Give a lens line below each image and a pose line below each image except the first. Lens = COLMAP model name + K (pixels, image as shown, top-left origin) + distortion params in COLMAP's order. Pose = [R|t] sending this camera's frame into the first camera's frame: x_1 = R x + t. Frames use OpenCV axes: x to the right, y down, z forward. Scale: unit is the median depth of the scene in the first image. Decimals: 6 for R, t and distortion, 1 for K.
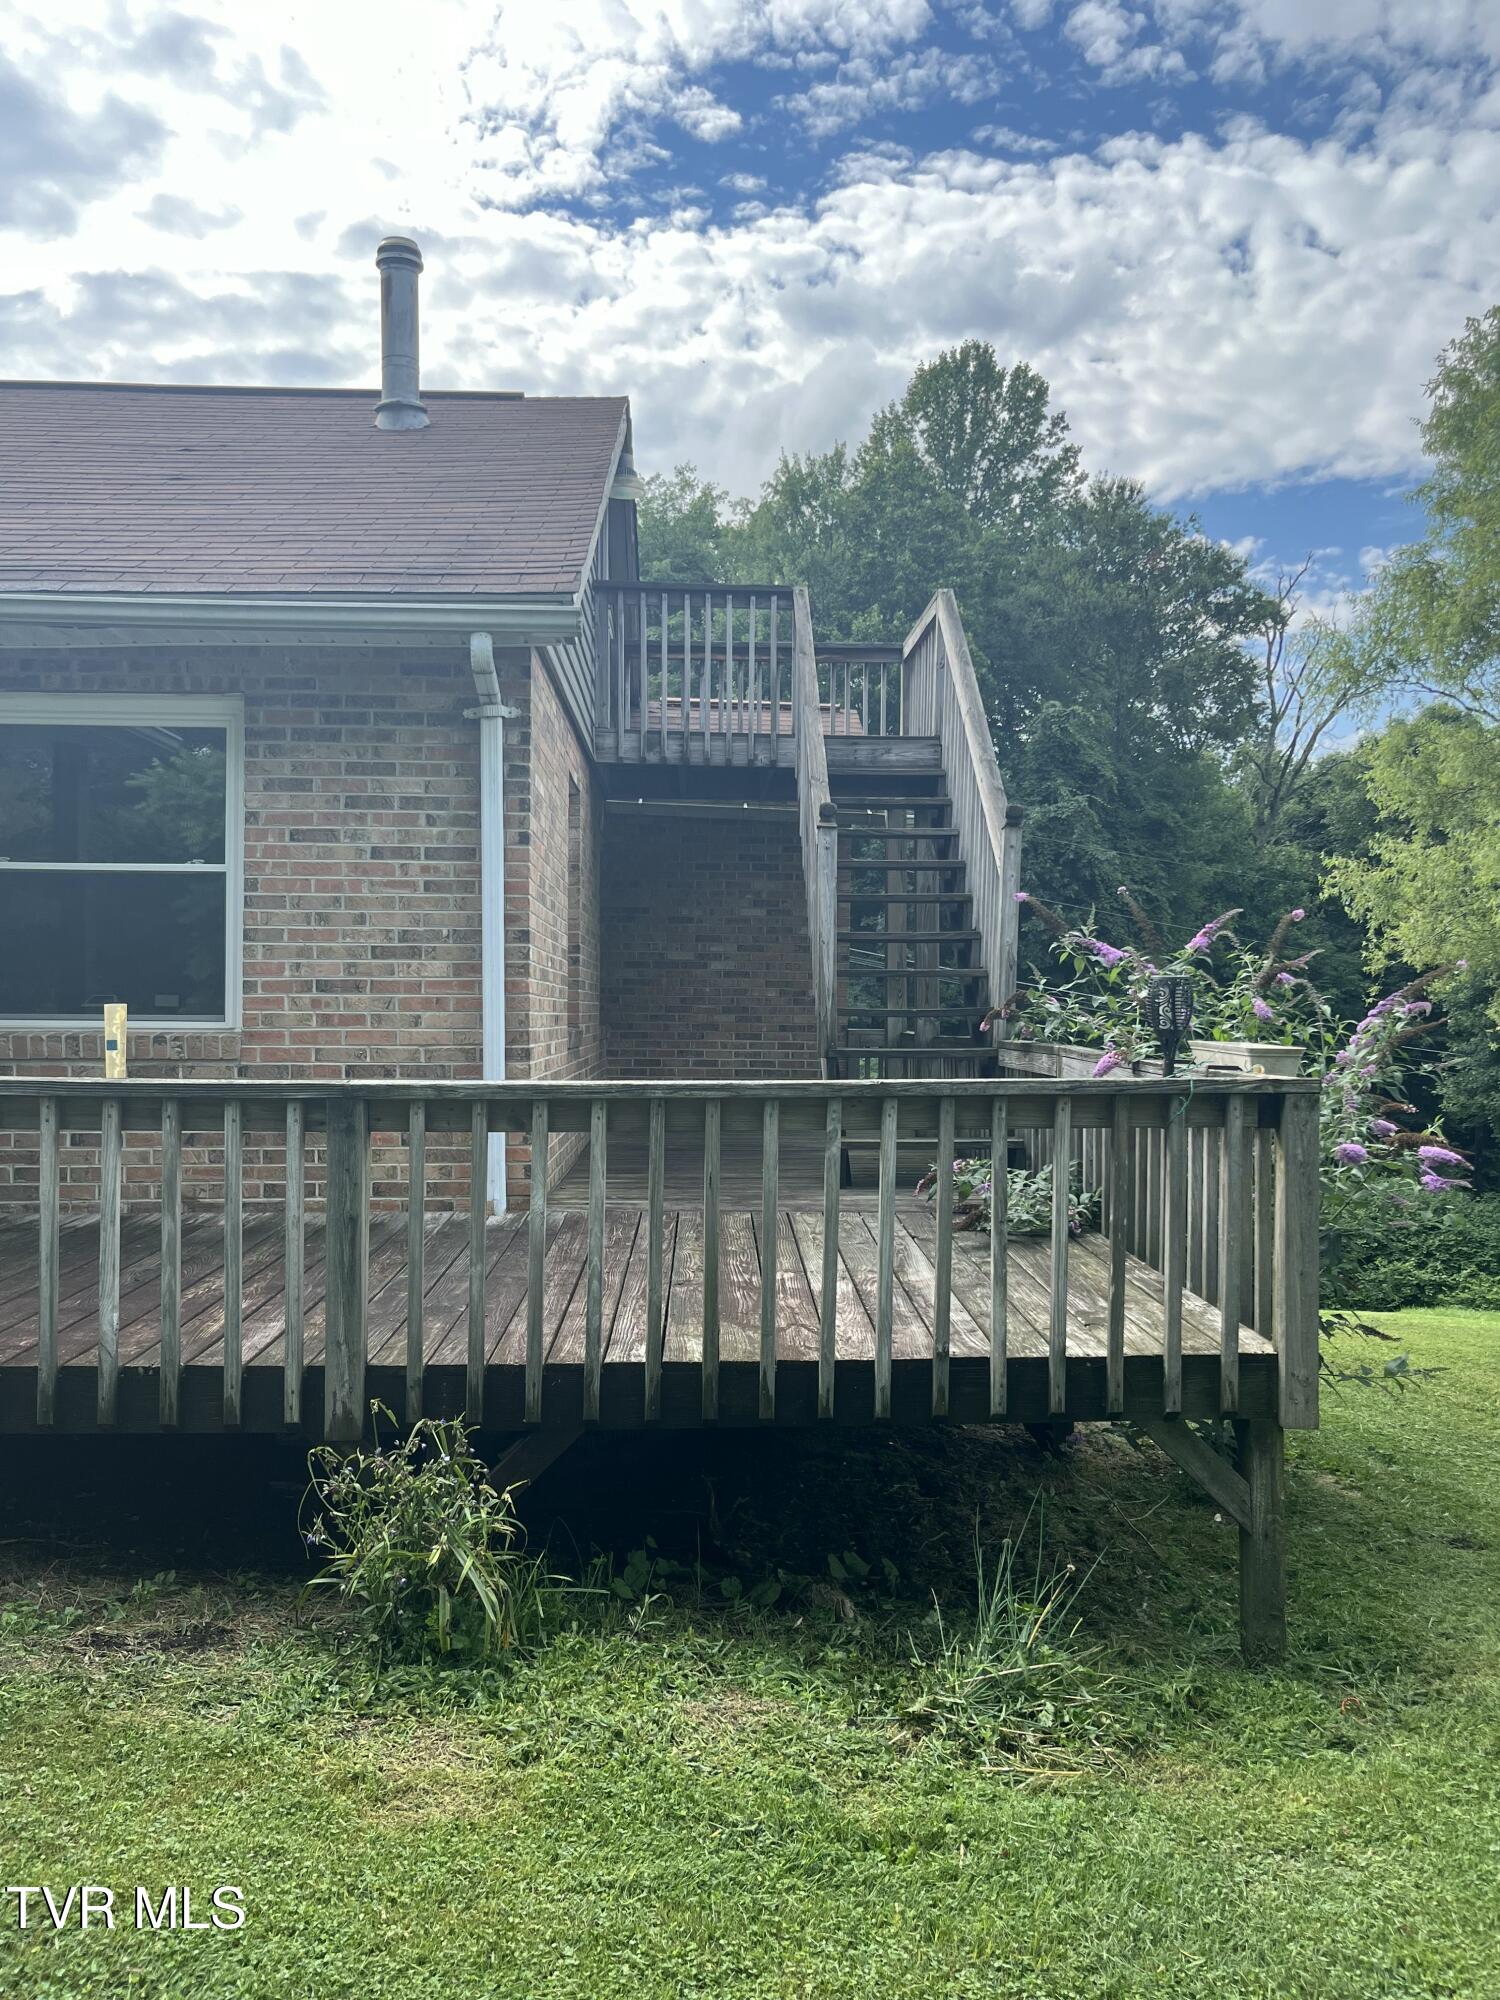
lens RADIAL K [[1630.4, 0, 669.1], [0, 1630.4, 1010.9], [0, 0, 1]] dist [0.028589, -0.018909]
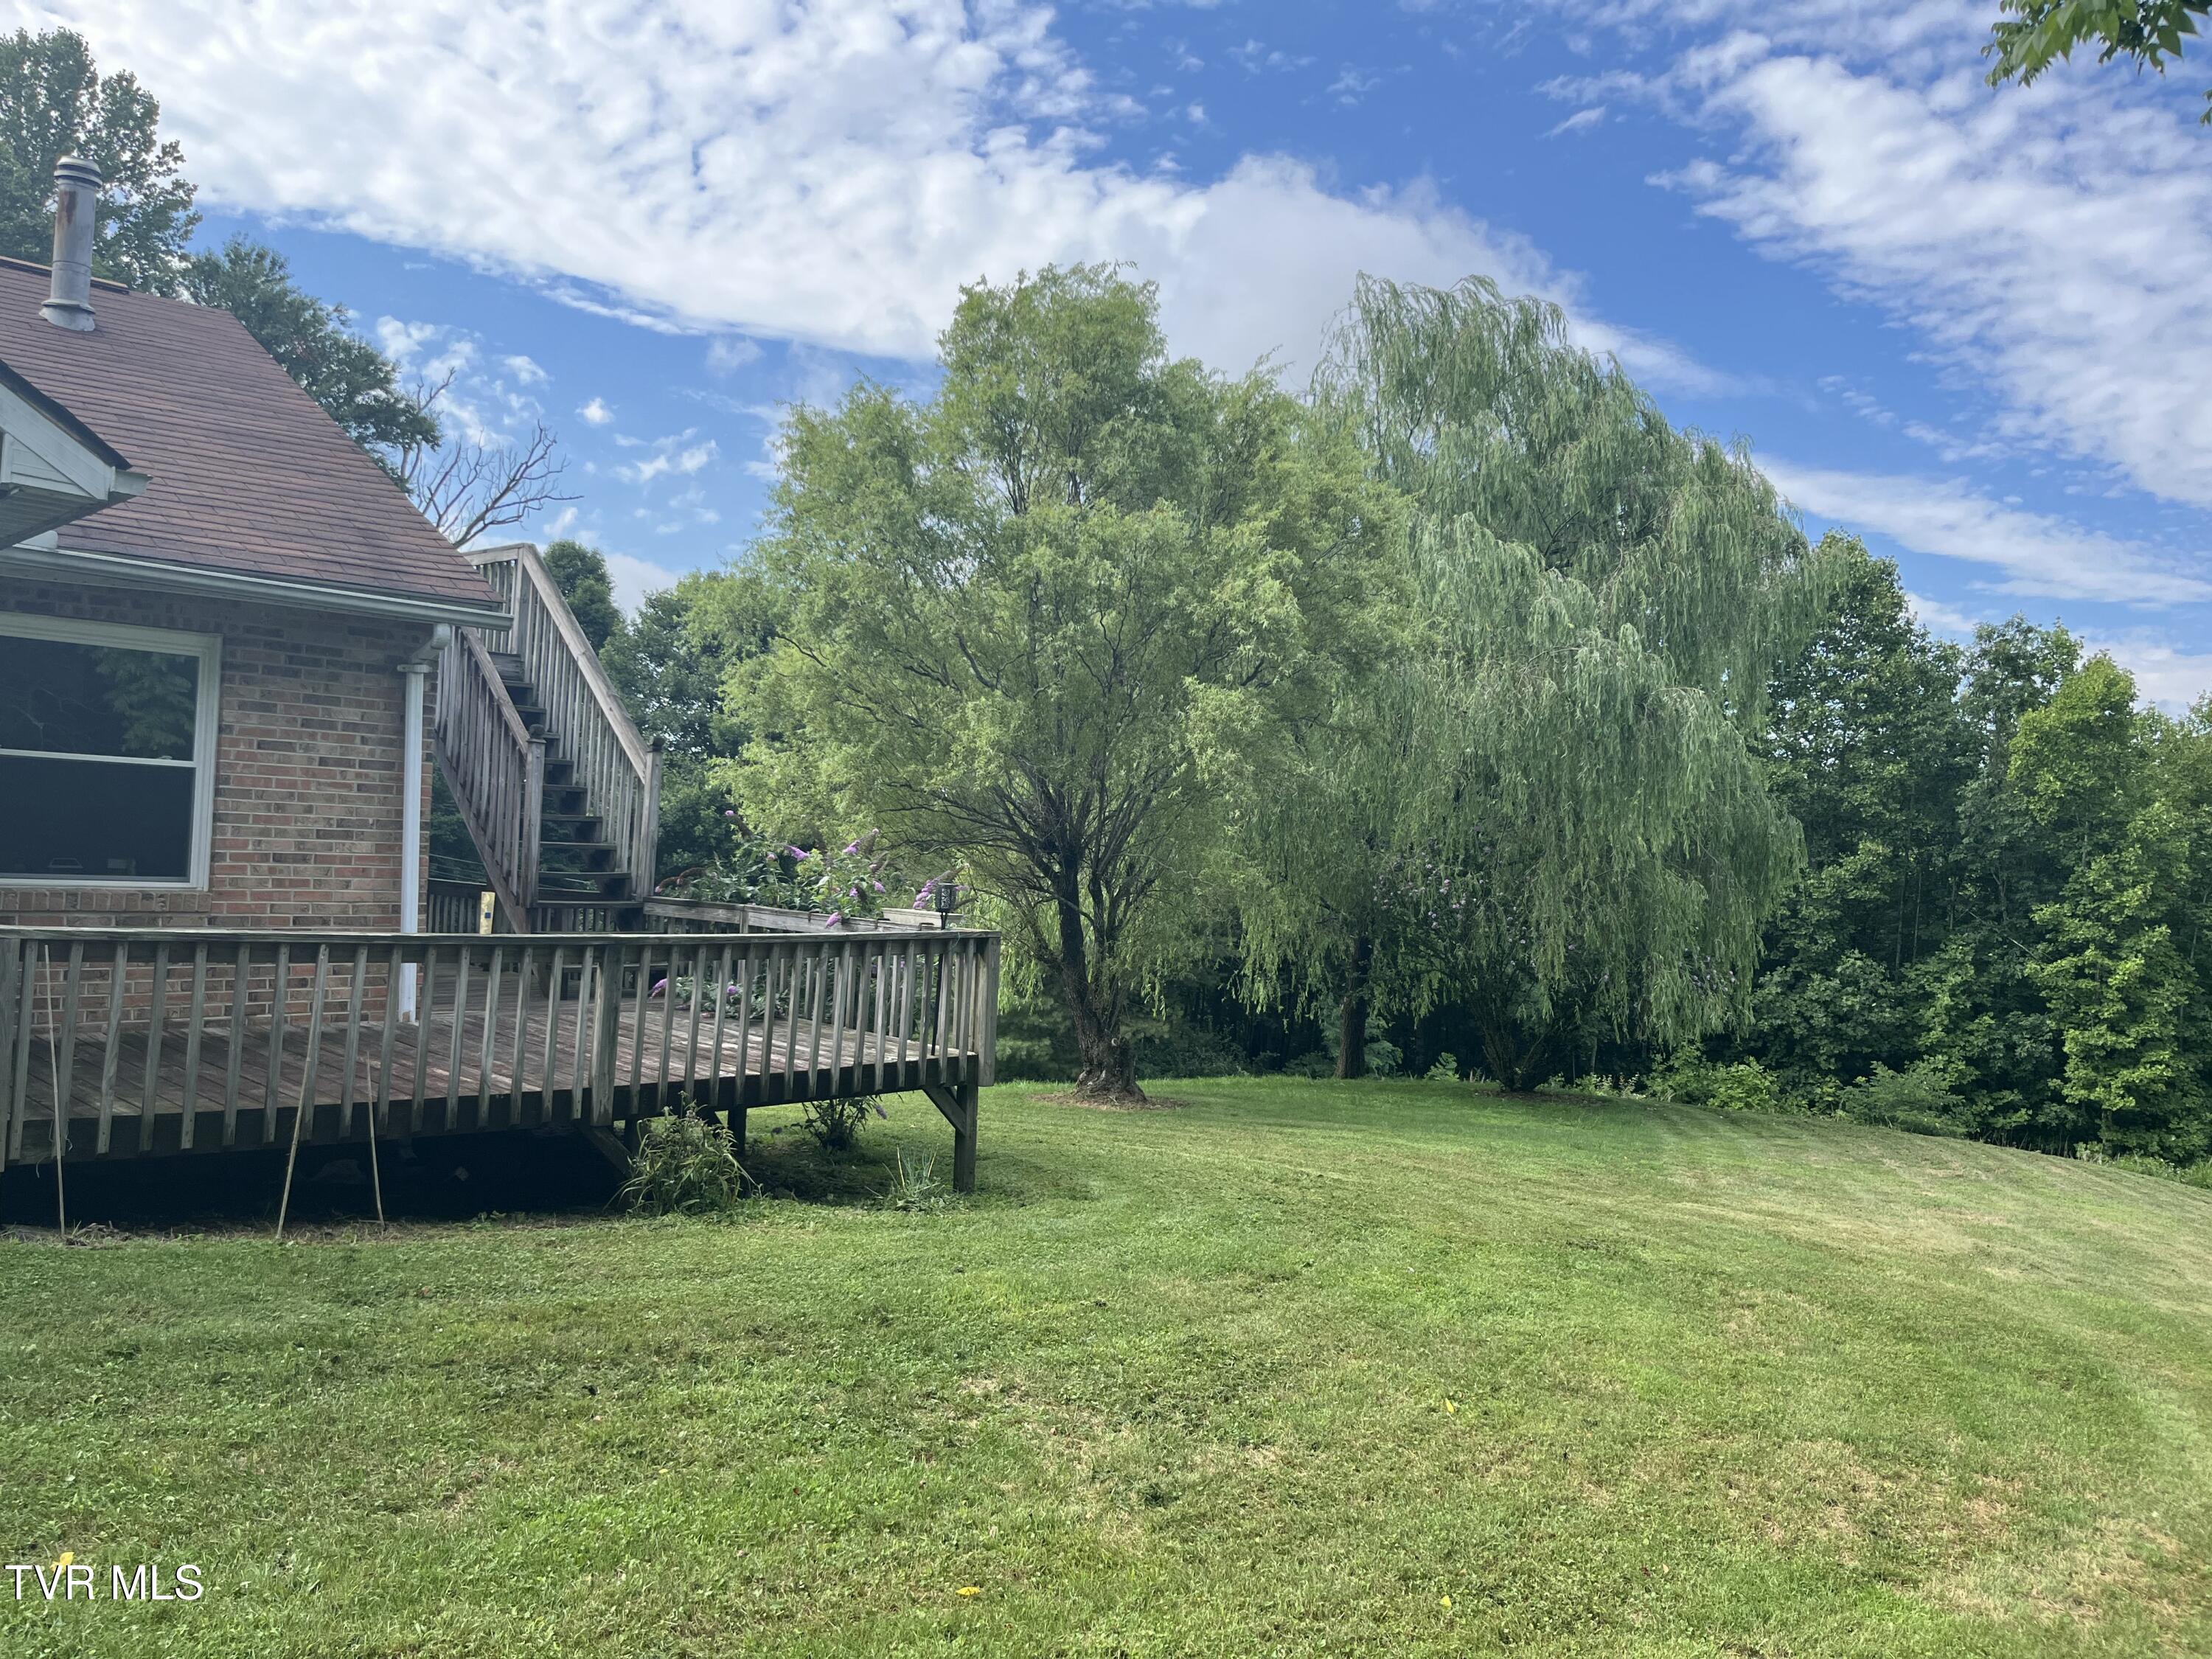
lens RADIAL K [[1803.2, 0, 1102.5], [0, 1803.2, 824.7], [0, 0, 1]] dist [0.028589, -0.018909]
pose [[0.713996, 0.037019, 0.699170, -0.764971], [-0.037907, 0.999180, -0.014193, -0.046614], [-0.699123, -0.016370, 0.714814, -0.538835]]
